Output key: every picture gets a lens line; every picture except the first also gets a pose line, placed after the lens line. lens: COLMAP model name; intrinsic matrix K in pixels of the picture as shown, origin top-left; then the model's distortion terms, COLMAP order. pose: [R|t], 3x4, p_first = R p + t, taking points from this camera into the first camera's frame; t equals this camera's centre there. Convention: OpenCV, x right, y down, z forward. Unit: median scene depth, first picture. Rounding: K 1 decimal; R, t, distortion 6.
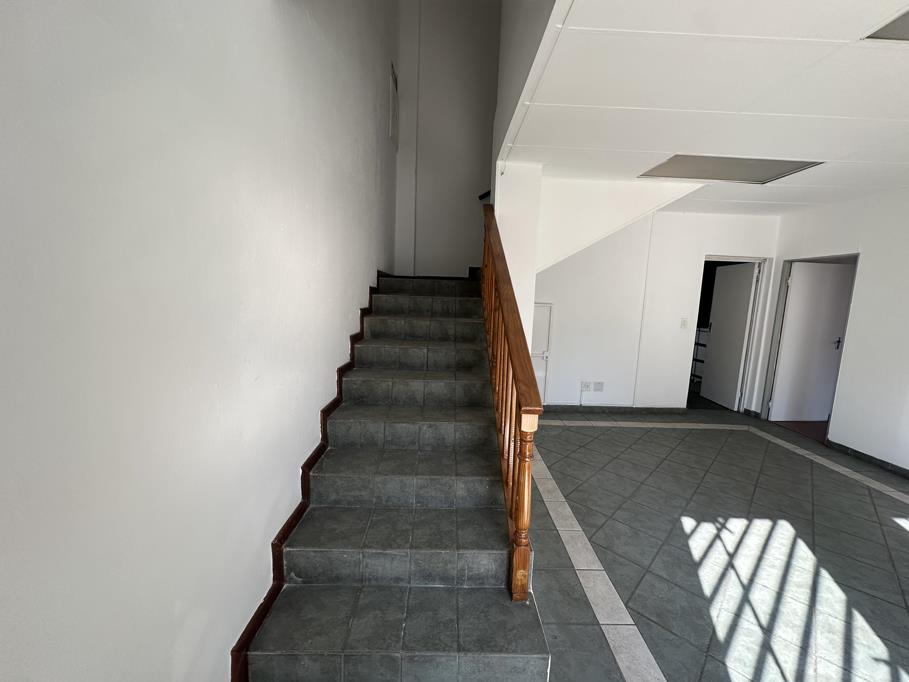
lens RADIAL K [[363.4, 0, 454.5], [0, 363.4, 342.7], [0, 0, 1]] dist [-0.002608, 0.000845]
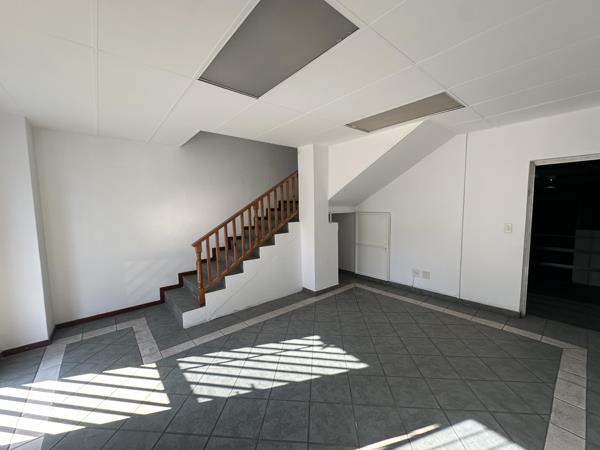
lens RADIAL K [[239.9, 0, 299.9], [0, 239.9, 225.6], [0, 0, 1]] dist [-0.002608, 0.000845]
pose [[0.629061, 0.016251, -0.777186, 1.464358], [-0.062059, 0.997640, -0.029370, -0.005281], [0.774875, 0.066707, 0.628585, 0.178793]]
